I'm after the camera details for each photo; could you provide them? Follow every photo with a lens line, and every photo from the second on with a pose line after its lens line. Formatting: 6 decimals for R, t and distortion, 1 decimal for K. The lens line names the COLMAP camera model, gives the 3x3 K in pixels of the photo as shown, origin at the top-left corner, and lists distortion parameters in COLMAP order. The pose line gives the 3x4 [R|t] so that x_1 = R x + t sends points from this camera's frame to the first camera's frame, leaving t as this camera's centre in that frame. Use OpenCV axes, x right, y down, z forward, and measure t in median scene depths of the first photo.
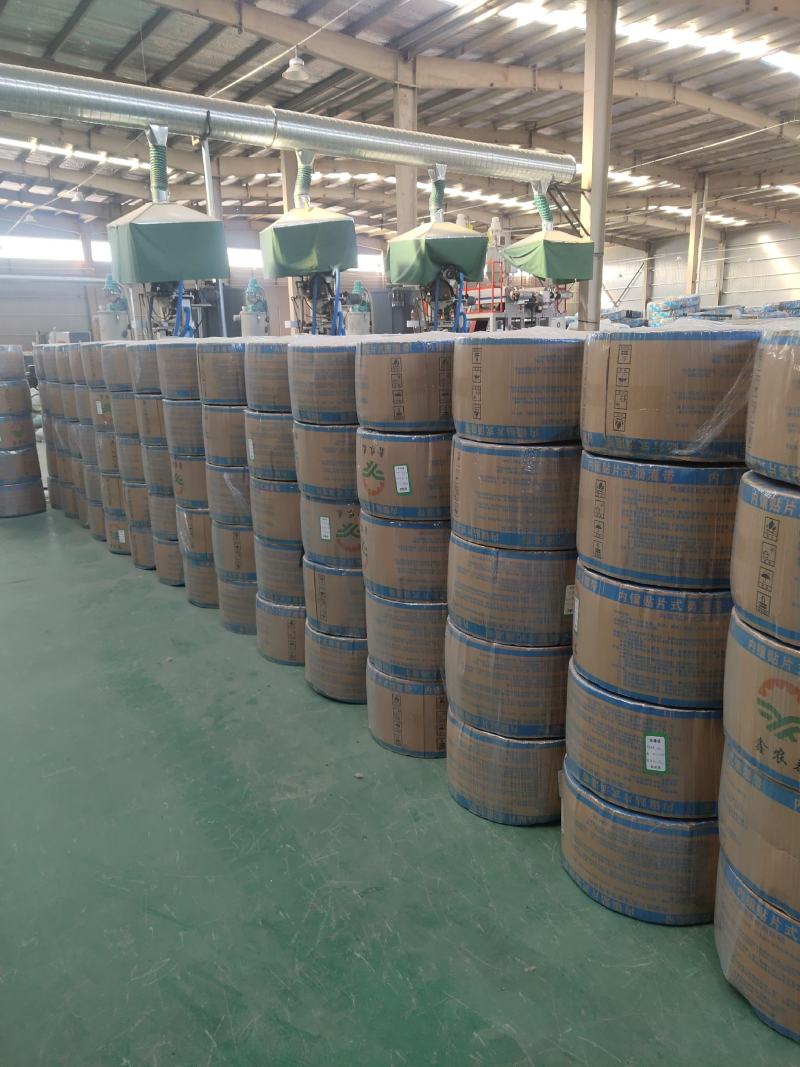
lens RADIAL K [[814.5, 0, 400.0], [0, 814.5, 533.5], [0, 0, 1]] dist [0.064522, -0.045185]
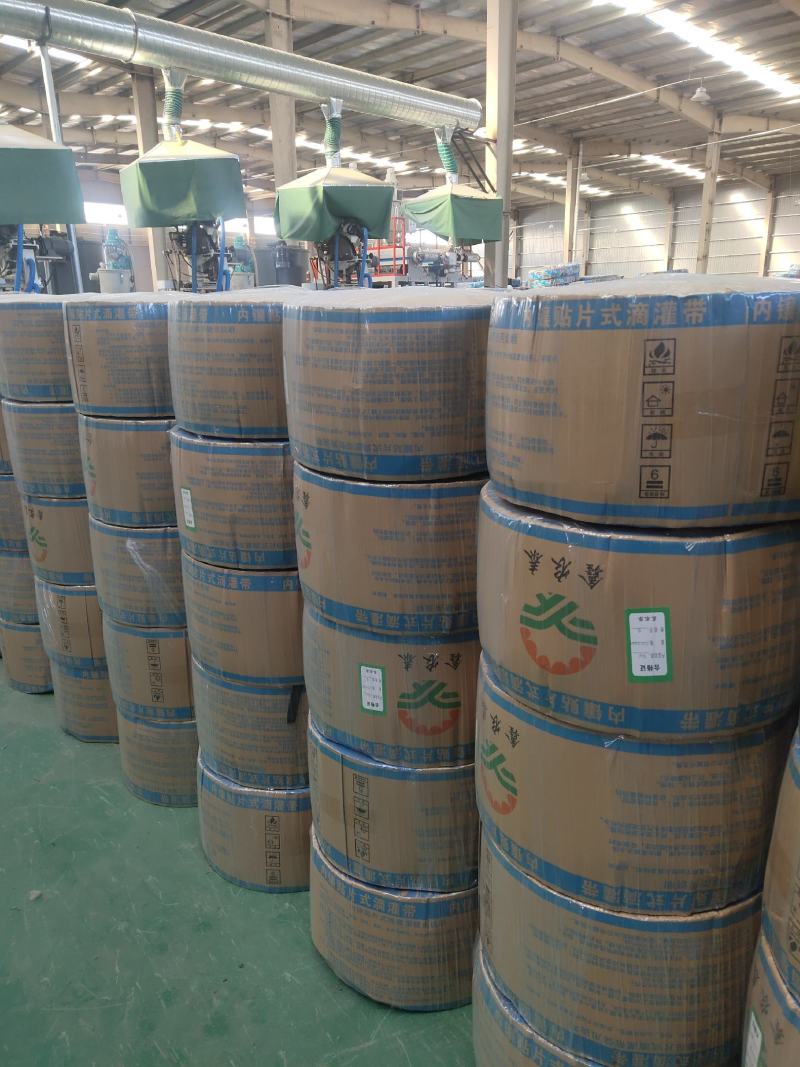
lens RADIAL K [[814.5, 0, 400.0], [0, 814.5, 533.5], [0, 0, 1]] dist [0.064522, -0.045185]
pose [[0.986988, -0.035363, 0.156859, -0.036769], [0.029575, 0.998798, 0.039080, -0.028956], [-0.158053, -0.033932, 0.986847, 0.129894]]
